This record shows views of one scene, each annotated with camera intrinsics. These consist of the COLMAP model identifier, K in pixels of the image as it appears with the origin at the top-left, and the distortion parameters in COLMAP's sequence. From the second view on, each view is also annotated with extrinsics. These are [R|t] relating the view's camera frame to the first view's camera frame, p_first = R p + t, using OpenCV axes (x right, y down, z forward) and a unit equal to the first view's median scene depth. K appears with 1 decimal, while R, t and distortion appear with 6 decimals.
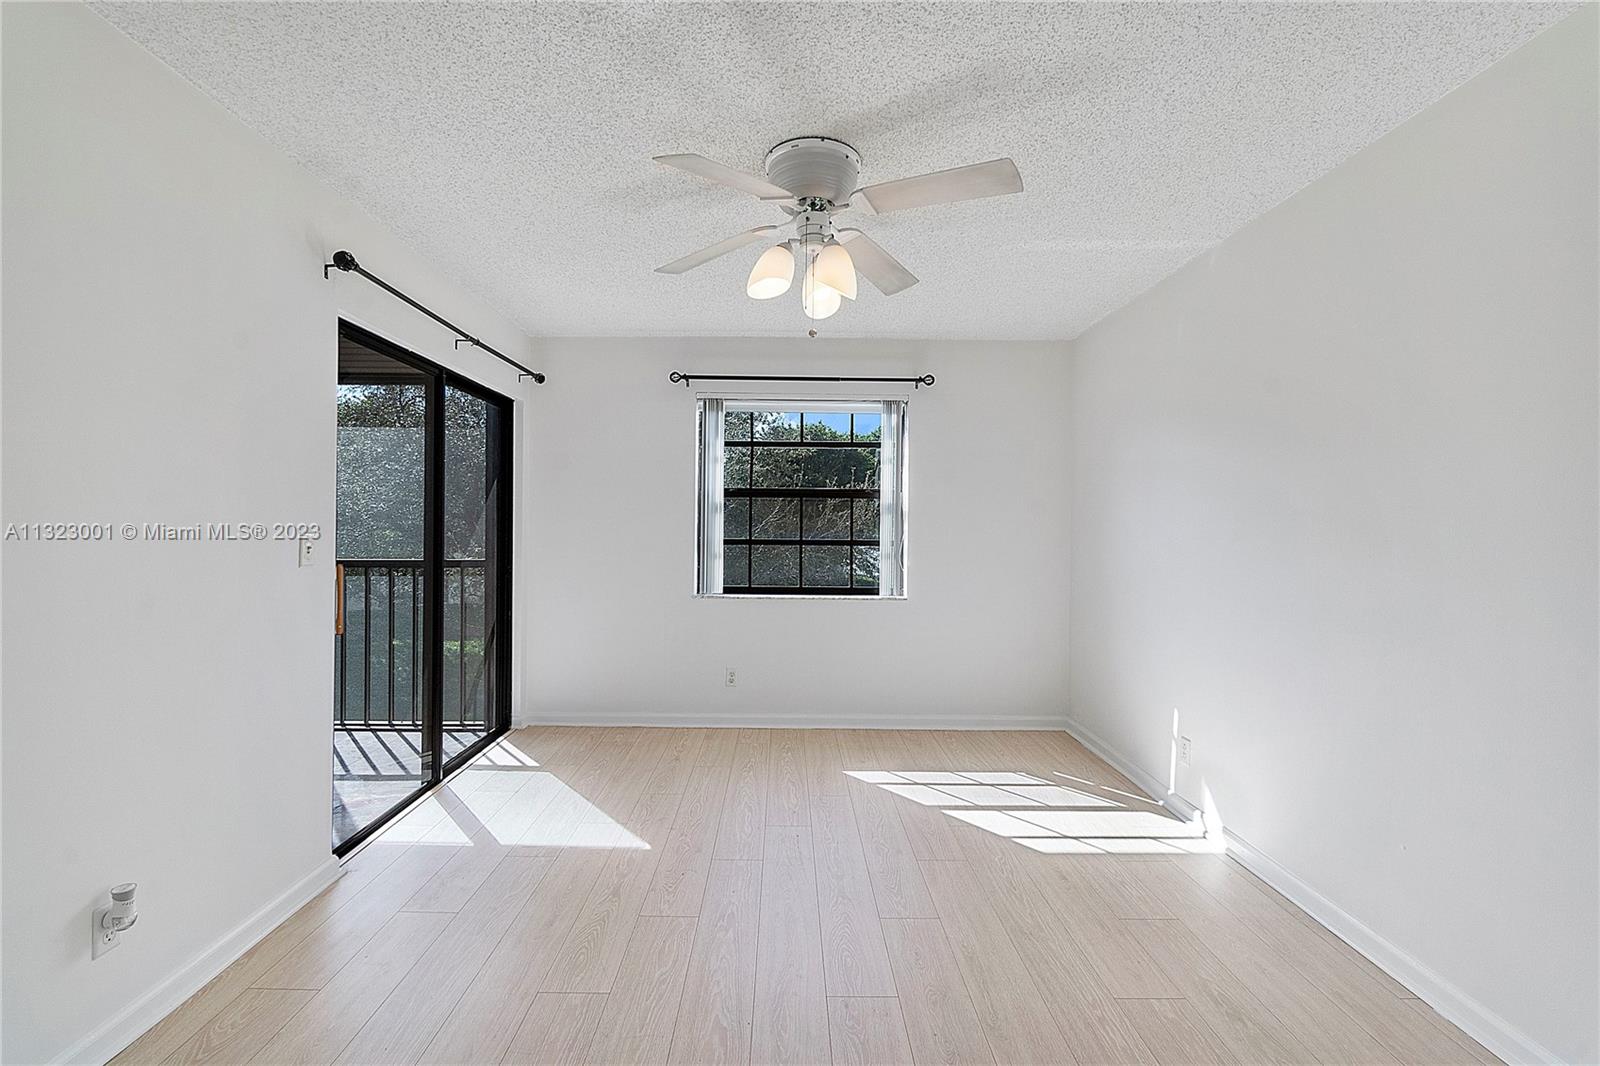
lens RADIAL K [[705.7, 0, 792.4], [0, 705.7, 535.8], [0, 0, 1]] dist [-0.001736, -0.000121]
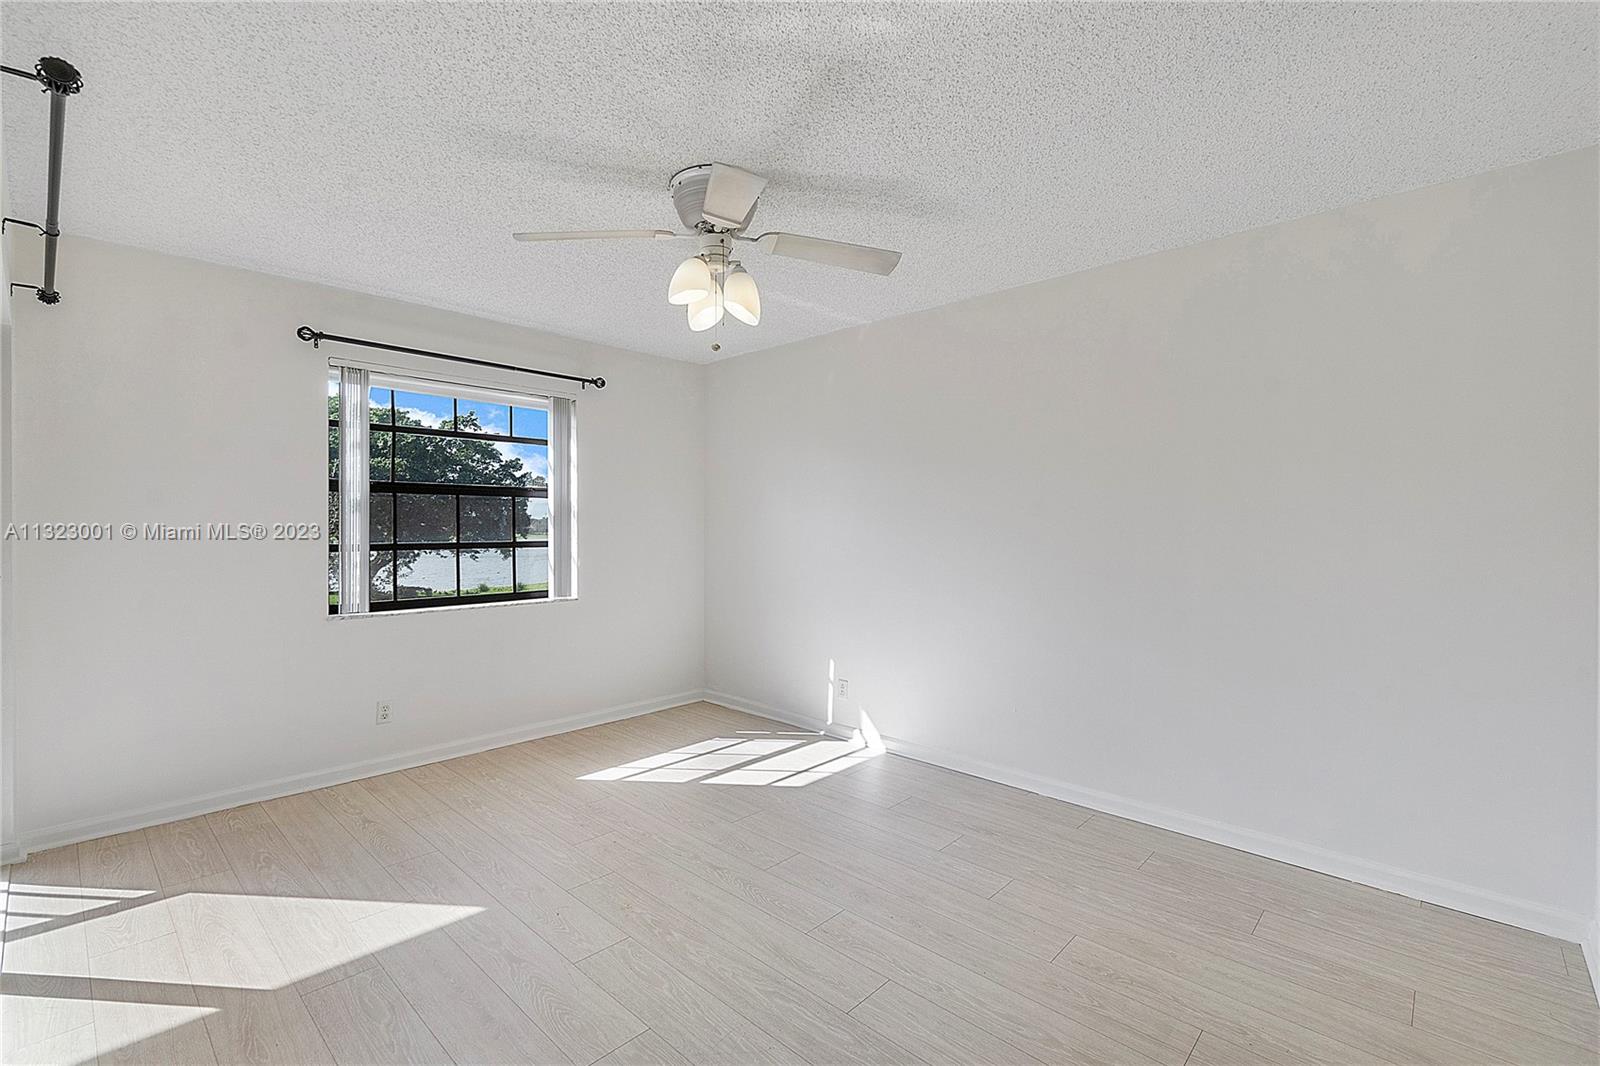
lens RADIAL K [[696.3, 0, 800.0], [0, 696.3, 533.0], [0, 0, 1]] dist [-0.009362, -0.000717]
pose [[0.693878, -0.018154, 0.719864, -0.396065], [0.017686, 0.999810, 0.008166, -0.006944], [-0.719875, 0.007066, 0.694067, 0.109469]]
